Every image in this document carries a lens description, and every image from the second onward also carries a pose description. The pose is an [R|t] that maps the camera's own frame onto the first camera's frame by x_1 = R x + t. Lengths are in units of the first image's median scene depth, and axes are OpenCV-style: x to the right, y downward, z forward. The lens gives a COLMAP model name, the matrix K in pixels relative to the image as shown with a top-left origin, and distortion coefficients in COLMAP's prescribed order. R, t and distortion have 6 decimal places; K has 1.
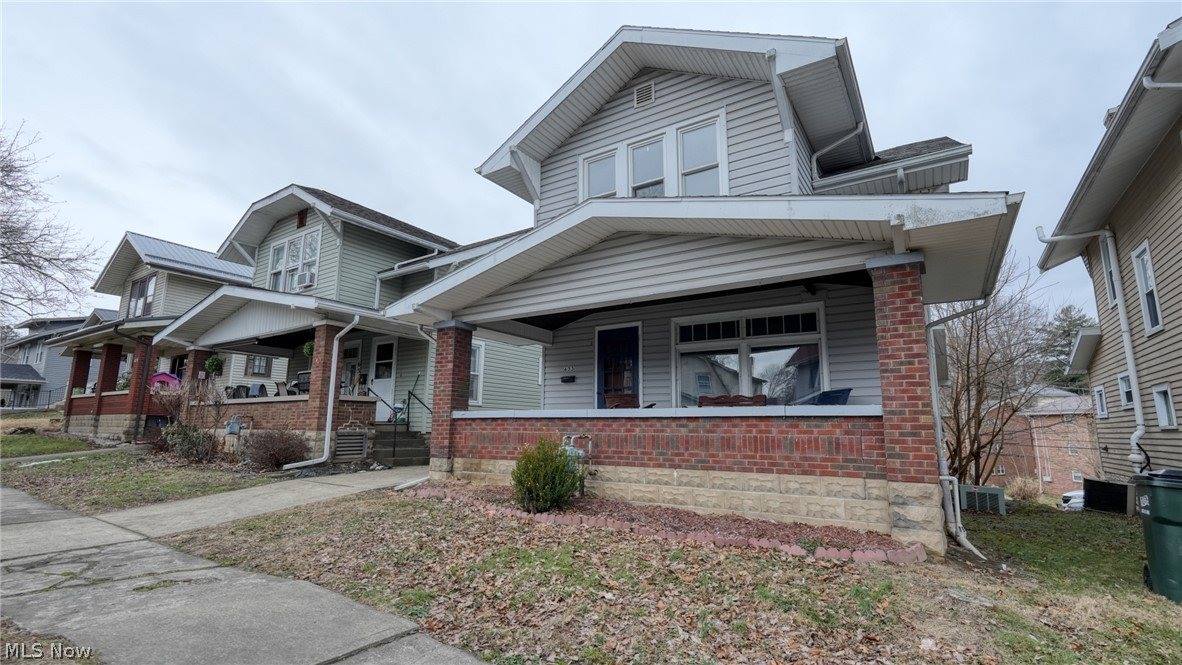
lens RADIAL K [[515.0, 0, 589.7], [0, 515.0, 335.0], [0, 0, 1]] dist [-0.019800, 0.008558]
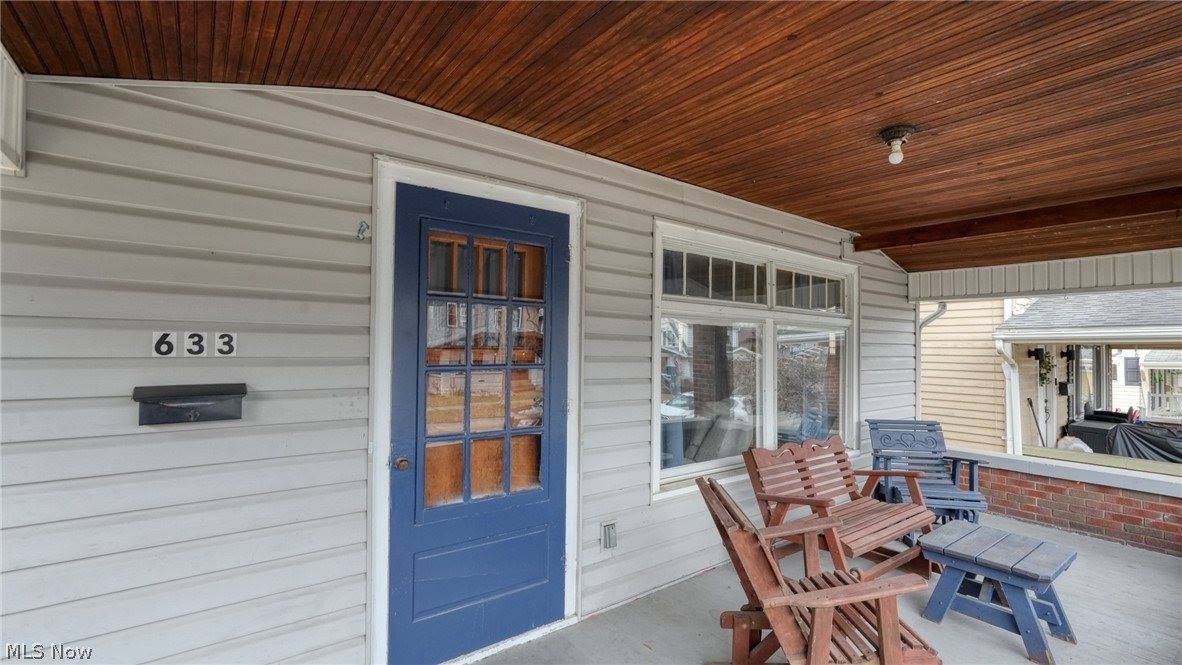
lens RADIAL K [[515.0, 0, 589.7], [0, 515.0, 335.0], [0, 0, 1]] dist [-0.019800, 0.008558]
pose [[0.332504, 0.014733, 0.942987, -0.203636], [-0.178979, 0.982693, 0.047756, 0.039322], [-0.925963, -0.184654, 0.329386, 1.052811]]
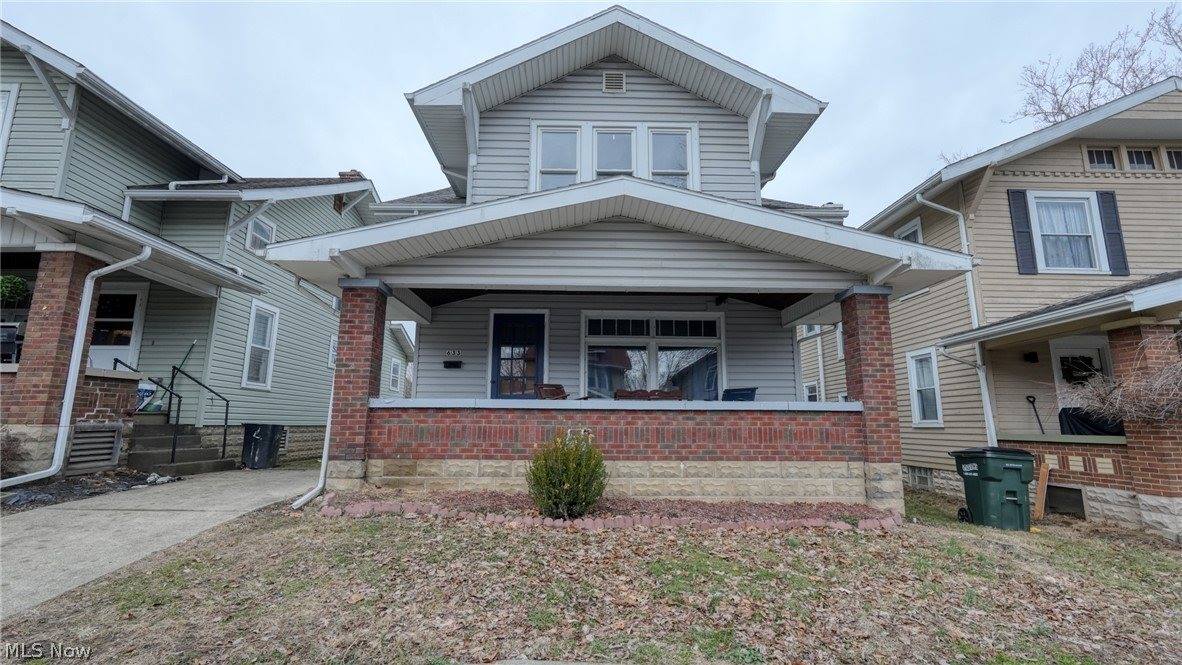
lens RADIAL K [[499.9, 0, 583.2], [0, 499.9, 331.9], [0, 0, 1]] dist [-0.020669, 0.009553]
pose [[0.831916, 0.096252, 0.546490, -0.418375], [-0.099415, 0.994760, -0.023866, 0.037202], [-0.545924, -0.034474, 0.837125, 0.216653]]
